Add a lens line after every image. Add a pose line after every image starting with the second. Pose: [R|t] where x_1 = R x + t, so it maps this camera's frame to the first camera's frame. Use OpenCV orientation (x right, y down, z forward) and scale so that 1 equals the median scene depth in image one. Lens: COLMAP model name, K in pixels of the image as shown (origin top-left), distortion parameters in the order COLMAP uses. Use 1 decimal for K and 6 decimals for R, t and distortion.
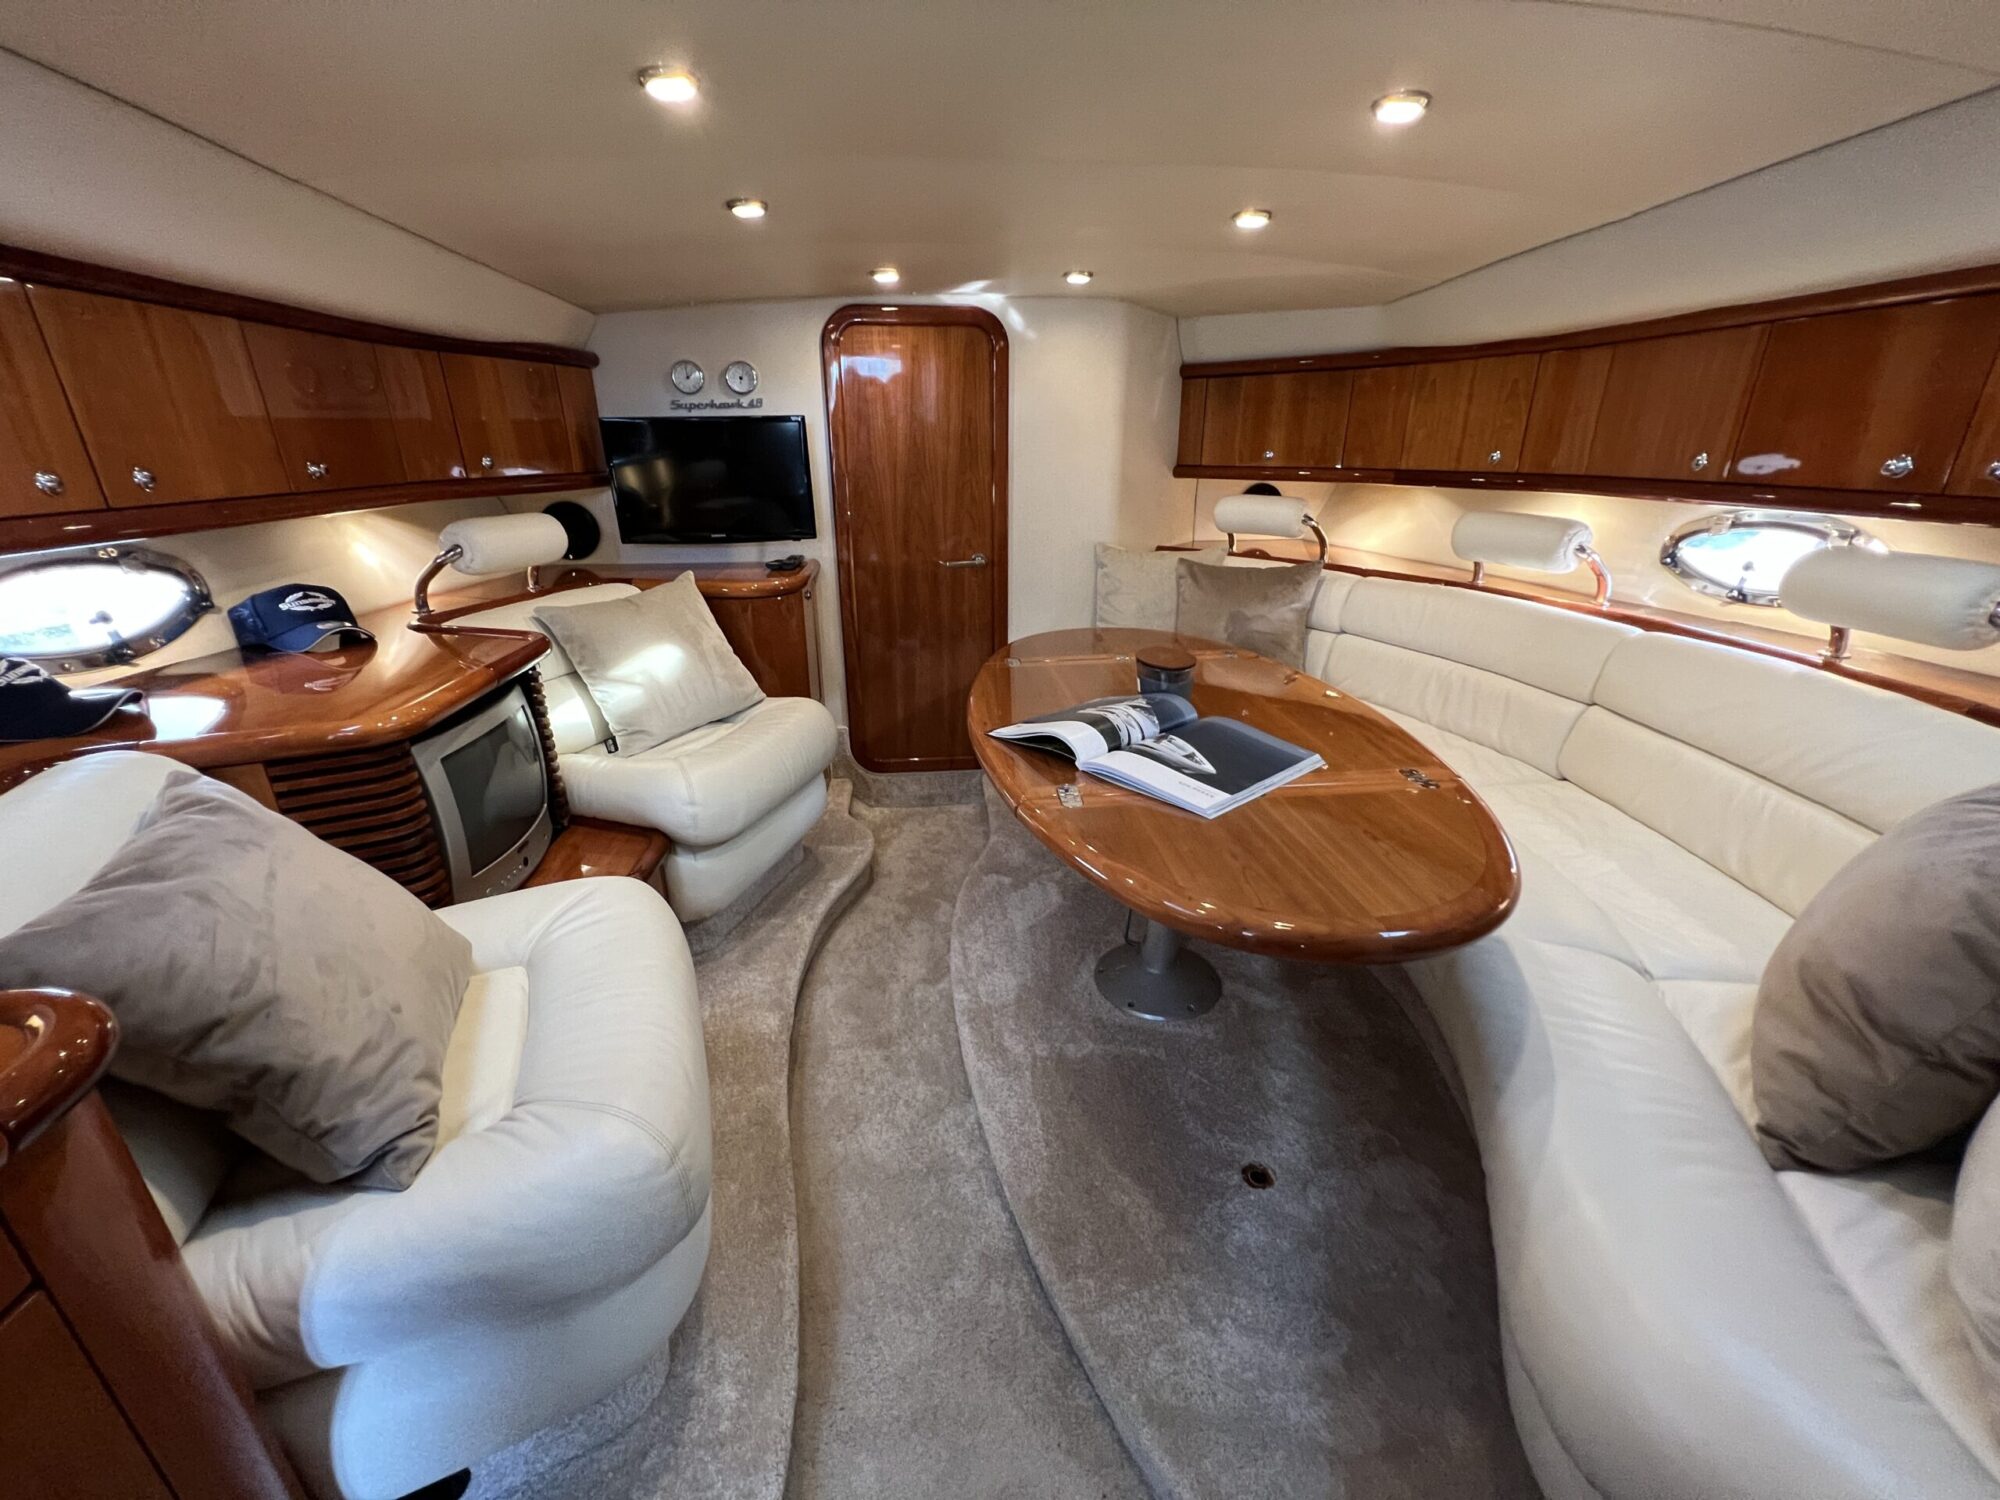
lens RADIAL K [[807.9, 0, 1000.0], [0, 807.9, 750.0], [0, 0, 1]] dist [-0.002222, -0.000233]
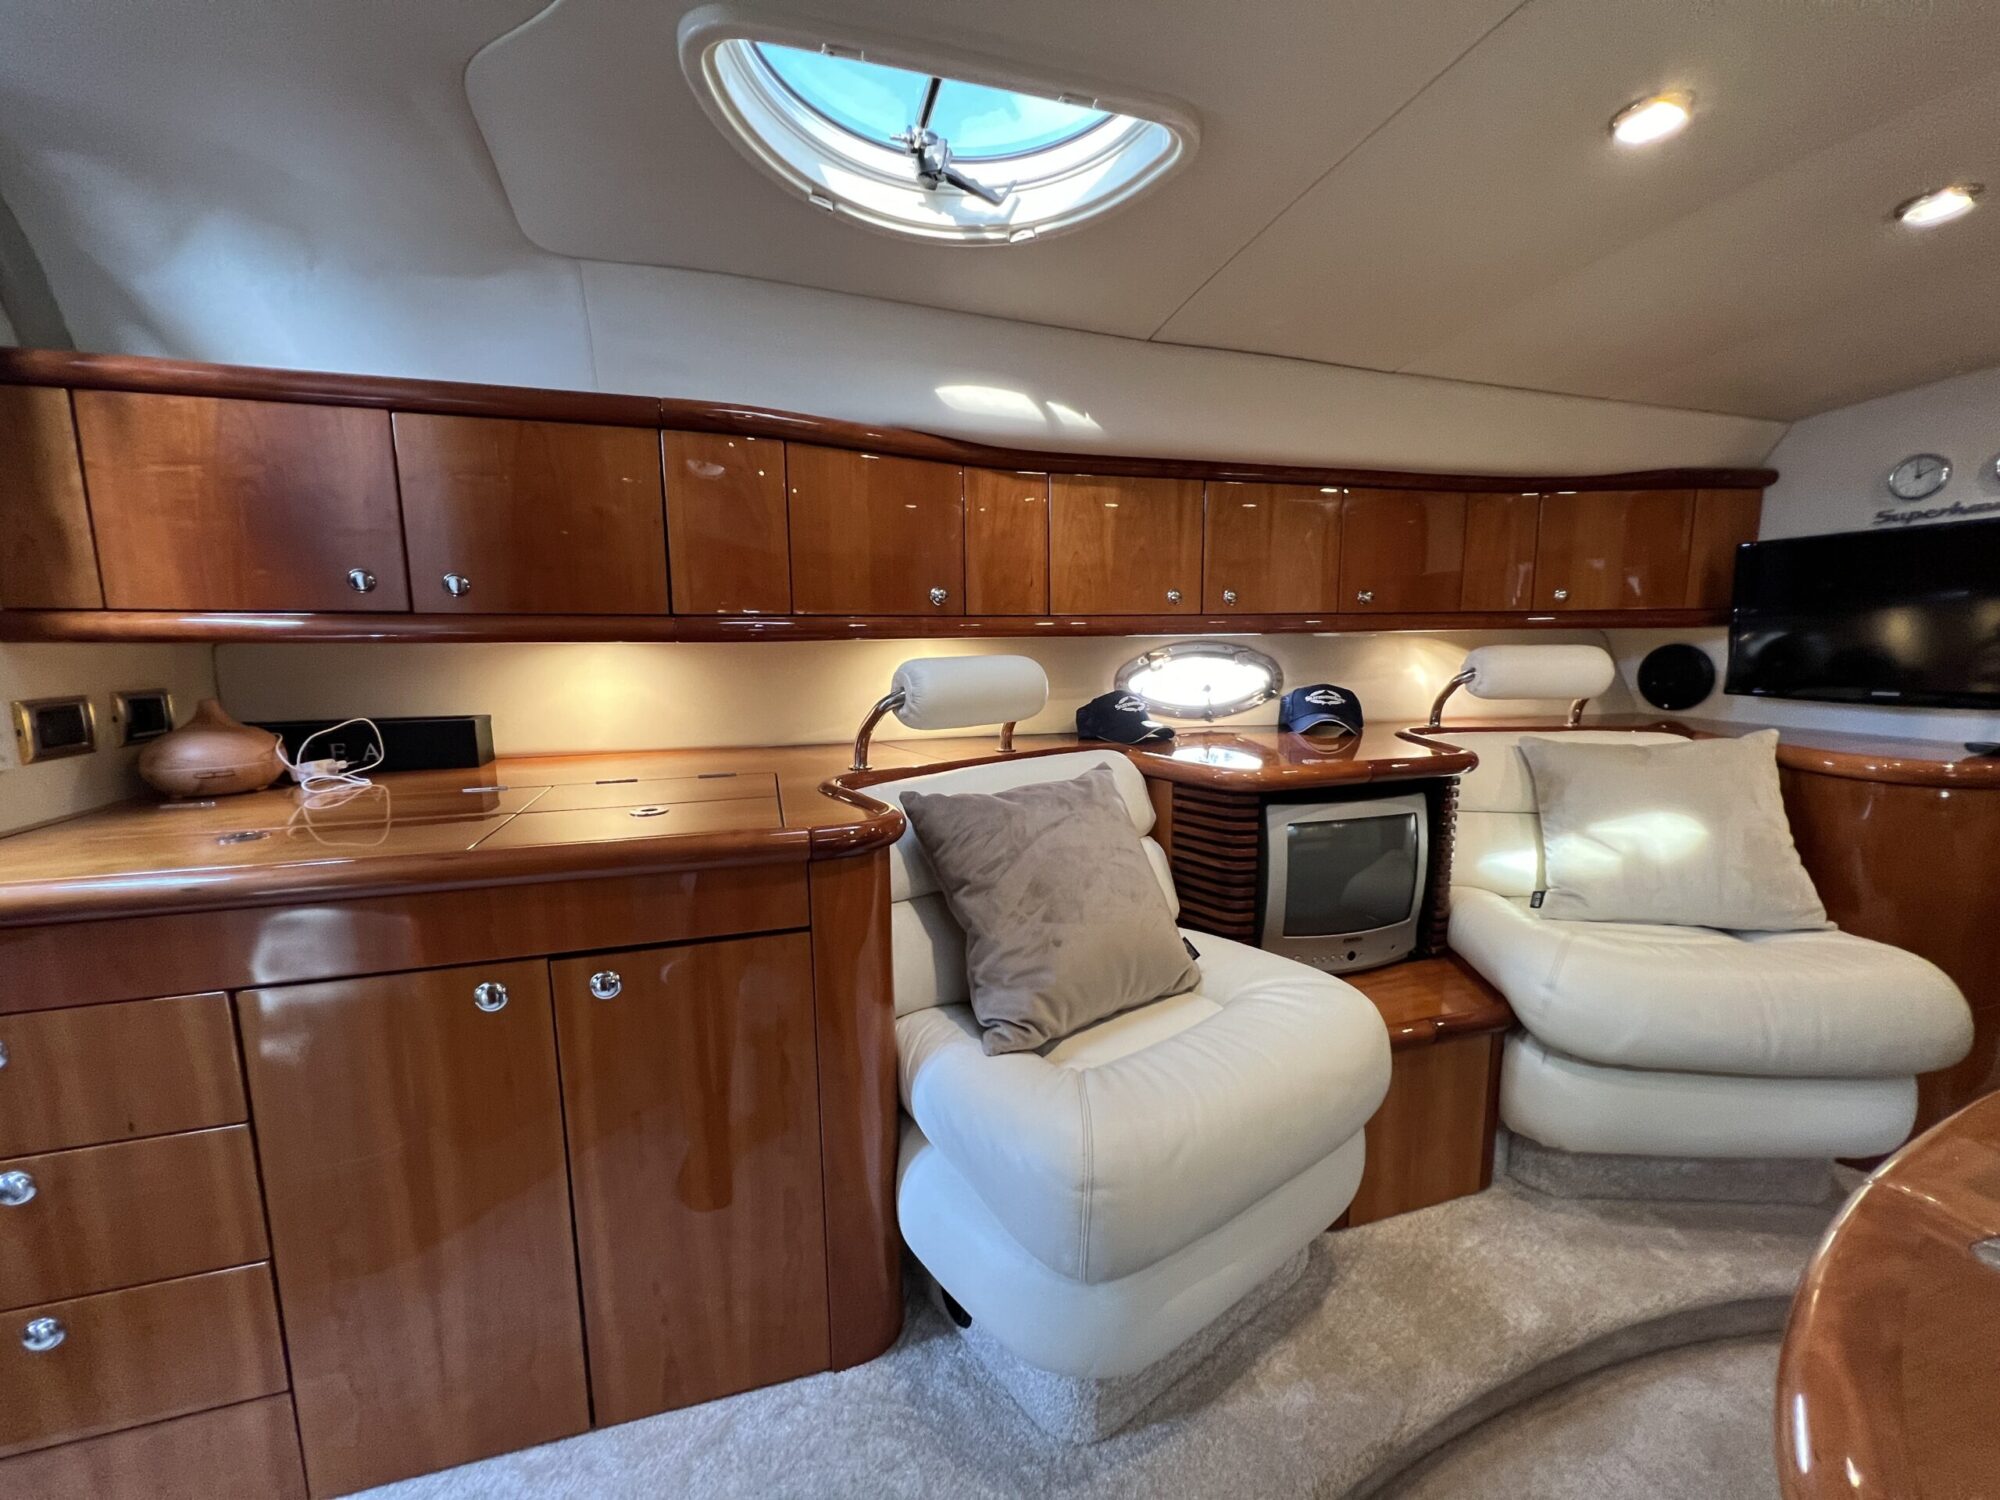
lens RADIAL K [[798.8, 0, 1000.0], [0, 798.8, 750.0], [0, 0, 1]] dist [0.001630, -0.000035]
pose [[0.186415, 0.140680, -0.972347, 0.234389], [-0.343473, 0.936576, 0.069655, -0.018795], [0.920476, 0.320991, 0.222911, 0.253674]]
